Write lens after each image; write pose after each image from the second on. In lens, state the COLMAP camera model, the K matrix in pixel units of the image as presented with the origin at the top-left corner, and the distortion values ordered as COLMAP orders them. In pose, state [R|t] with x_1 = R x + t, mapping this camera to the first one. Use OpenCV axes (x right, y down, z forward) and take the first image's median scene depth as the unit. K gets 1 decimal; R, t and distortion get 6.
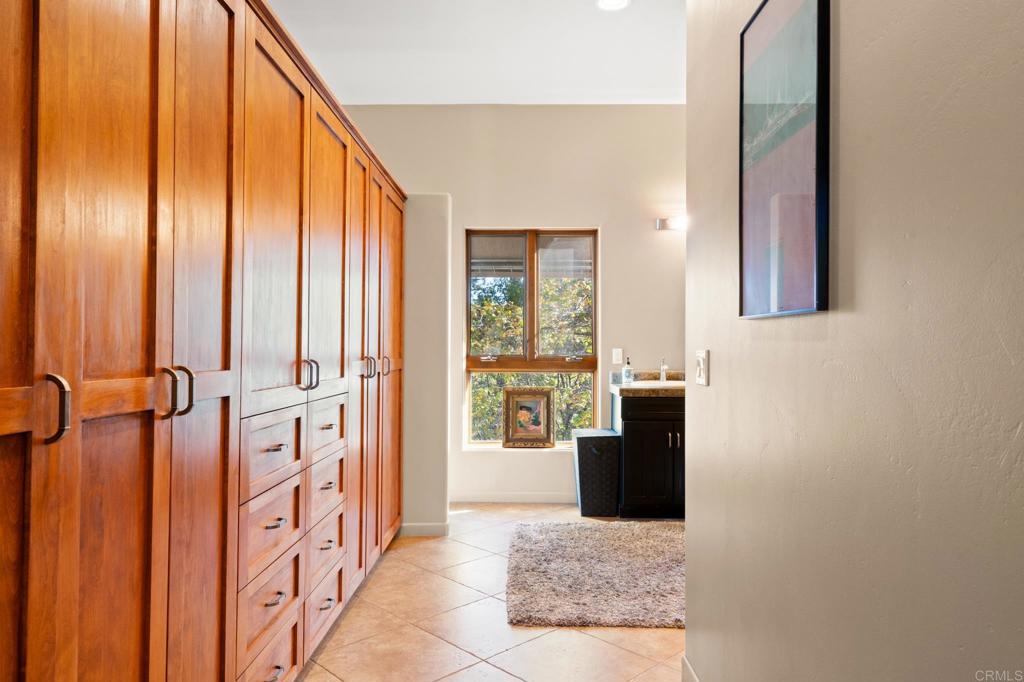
lens RADIAL K [[677.7, 0, 512.3], [0, 677.7, 340.8], [0, 0, 1]] dist [0.000000, 0.000002]
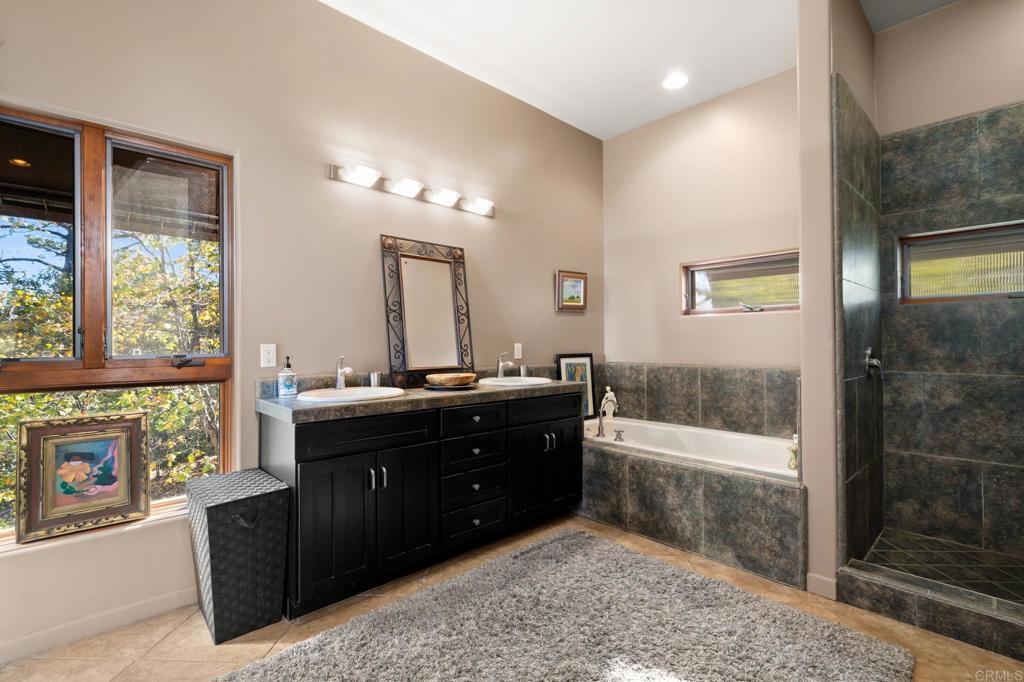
lens RADIAL K [[472.2, 0, 515.9], [0, 472.2, 341.7], [0, 0, 1]] dist [-0.000600, -0.000375]
pose [[0.725856, -0.004985, 0.687828, 0.014254], [0.001293, 0.999982, 0.005882, 0.006888], [-0.687845, -0.003380, 0.725850, 0.499775]]
